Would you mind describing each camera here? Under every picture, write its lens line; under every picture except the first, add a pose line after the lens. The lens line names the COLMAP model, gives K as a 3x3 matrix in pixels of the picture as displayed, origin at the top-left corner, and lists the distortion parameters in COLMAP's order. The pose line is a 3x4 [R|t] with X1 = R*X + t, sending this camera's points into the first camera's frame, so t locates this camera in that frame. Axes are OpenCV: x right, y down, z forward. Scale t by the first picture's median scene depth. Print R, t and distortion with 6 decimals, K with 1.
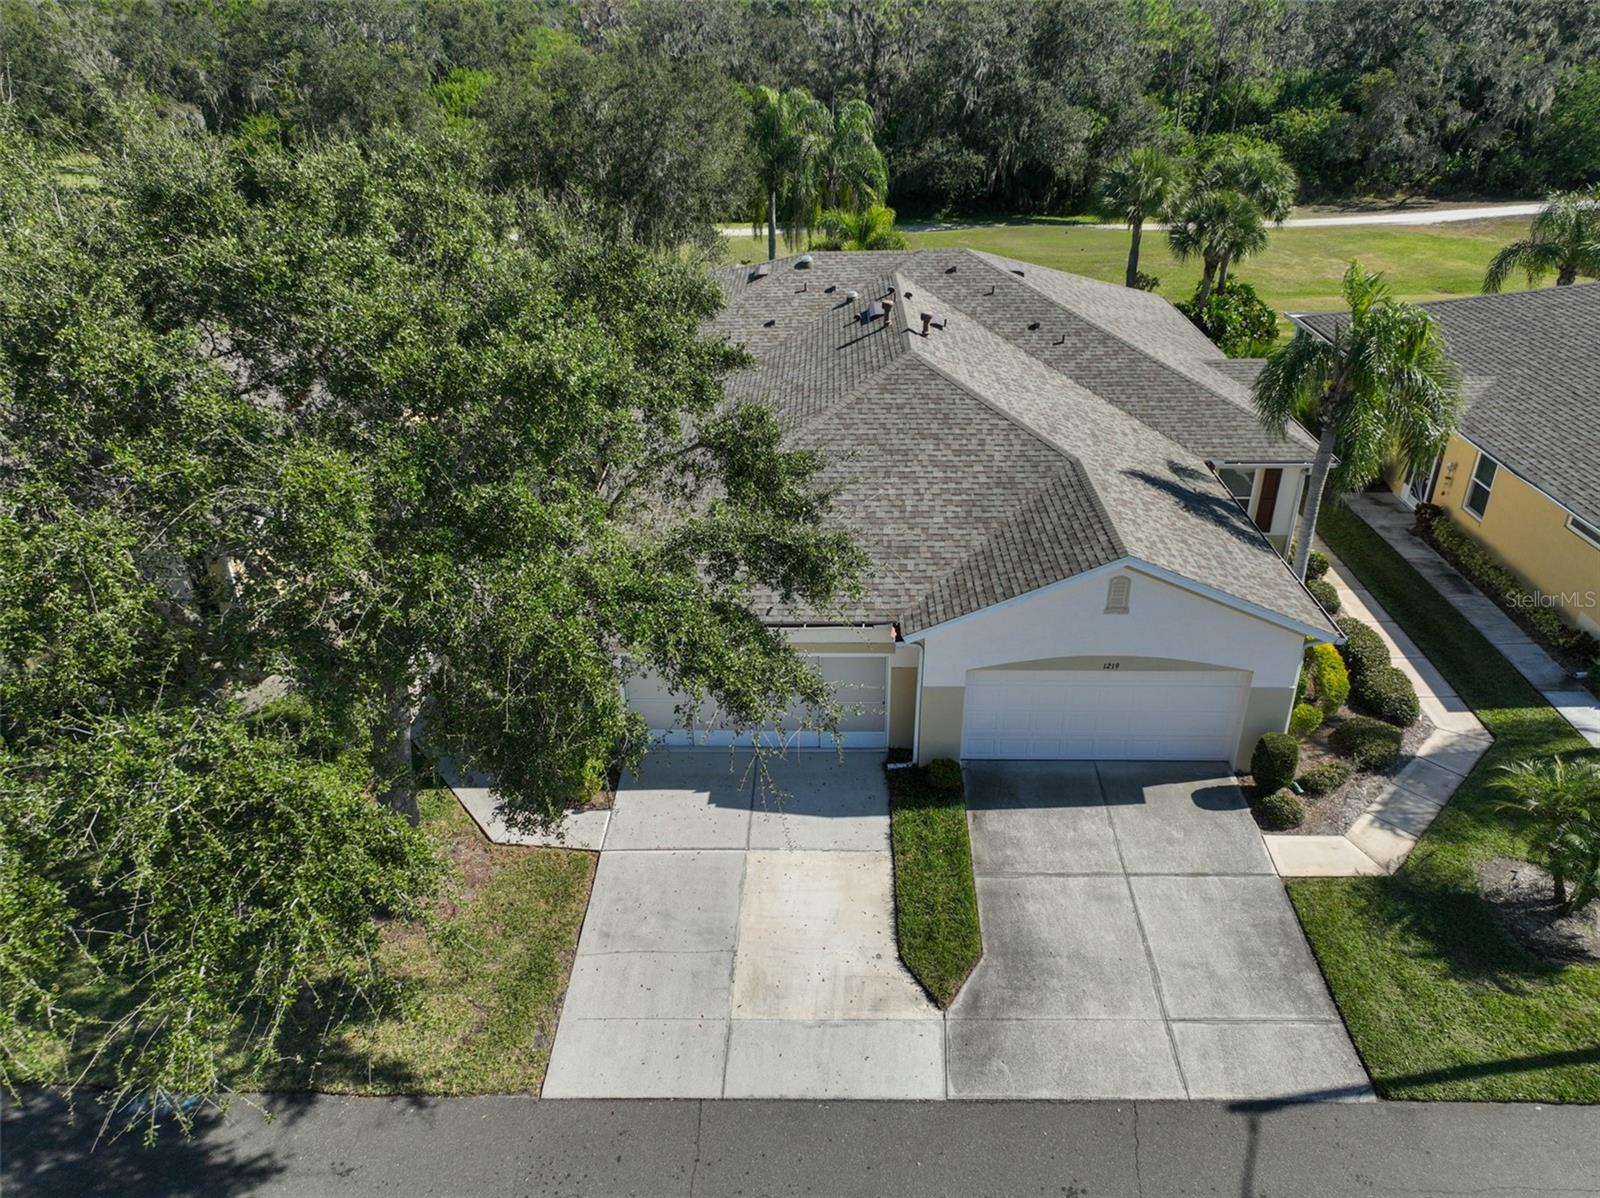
lens RADIAL K [[1114.5, 0, 806.2], [0, 1114.5, 598.3], [0, 0, 1]] dist [-0.002839, 0.017397]
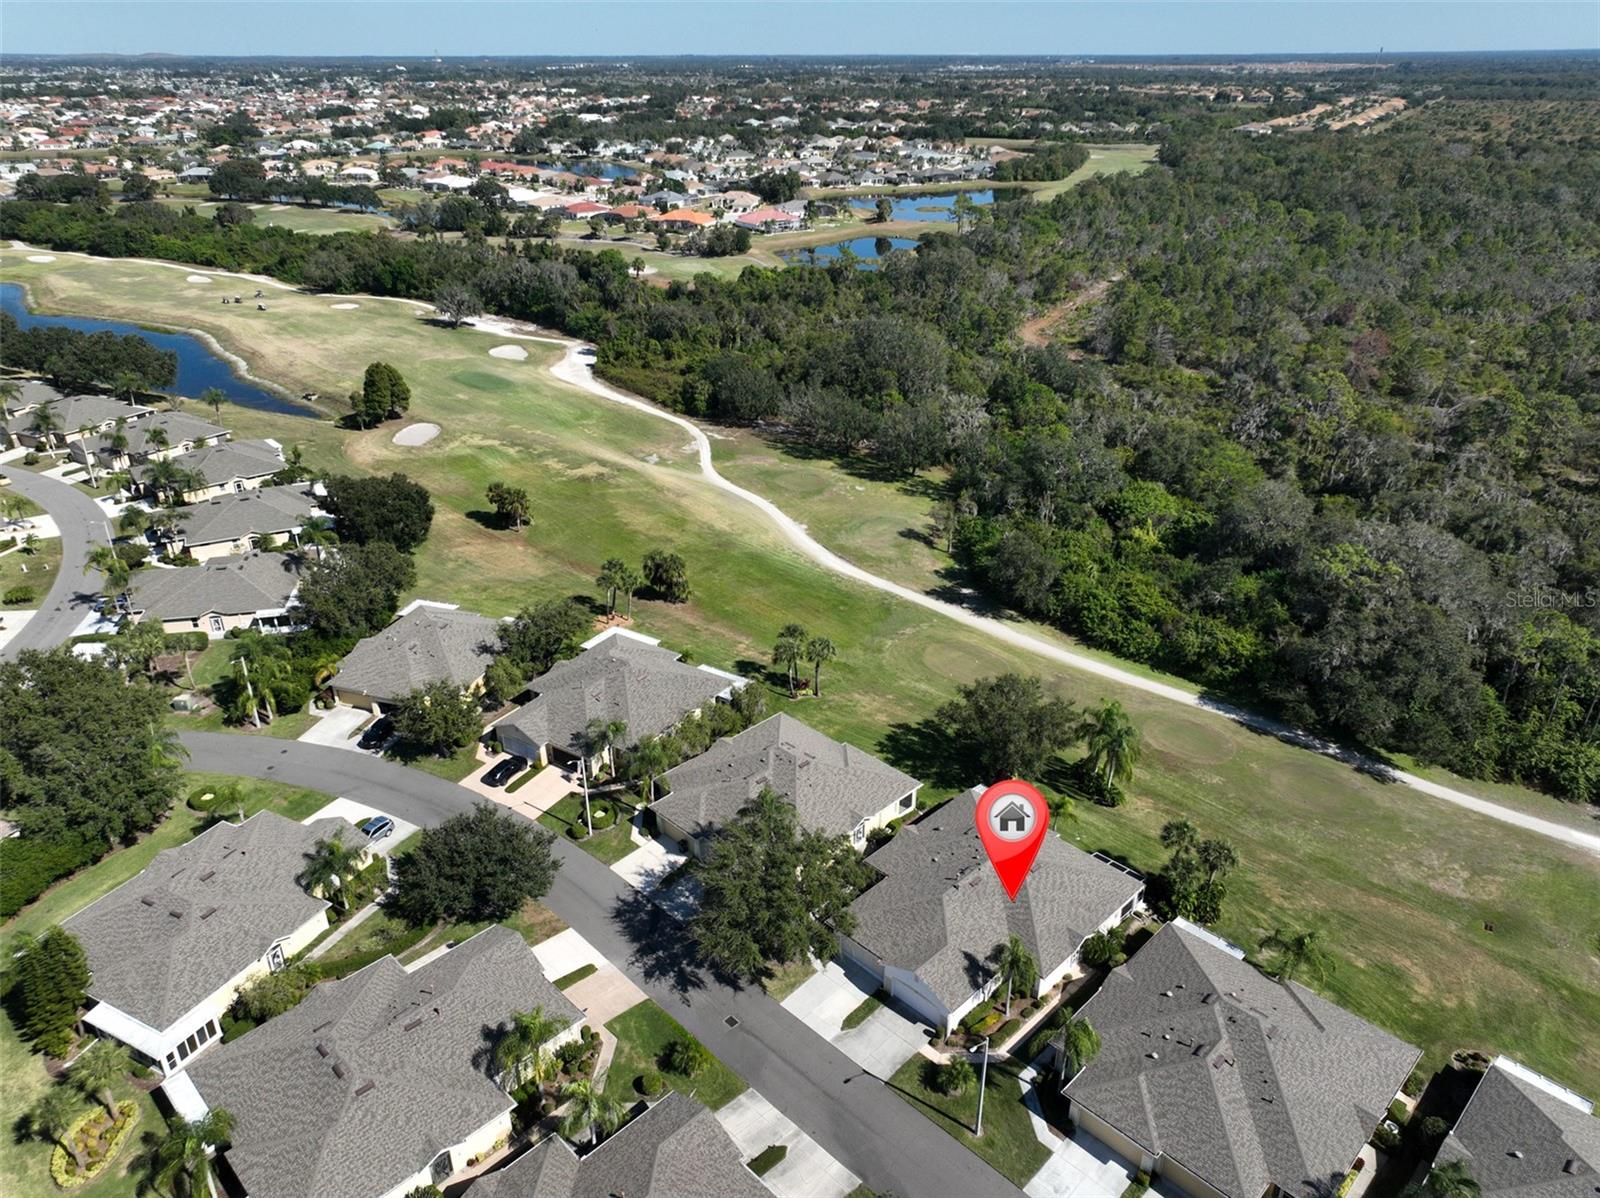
lens RADIAL K [[1114.5, 0, 806.2], [0, 1114.5, 598.3], [0, 0, 1]] dist [-0.002839, 0.017397]
pose [[0.721910, 0.310124, -0.618603, 2.220193], [-0.335119, 0.938810, 0.079569, -1.626168], [0.605427, 0.149864, 0.781664, -2.998901]]
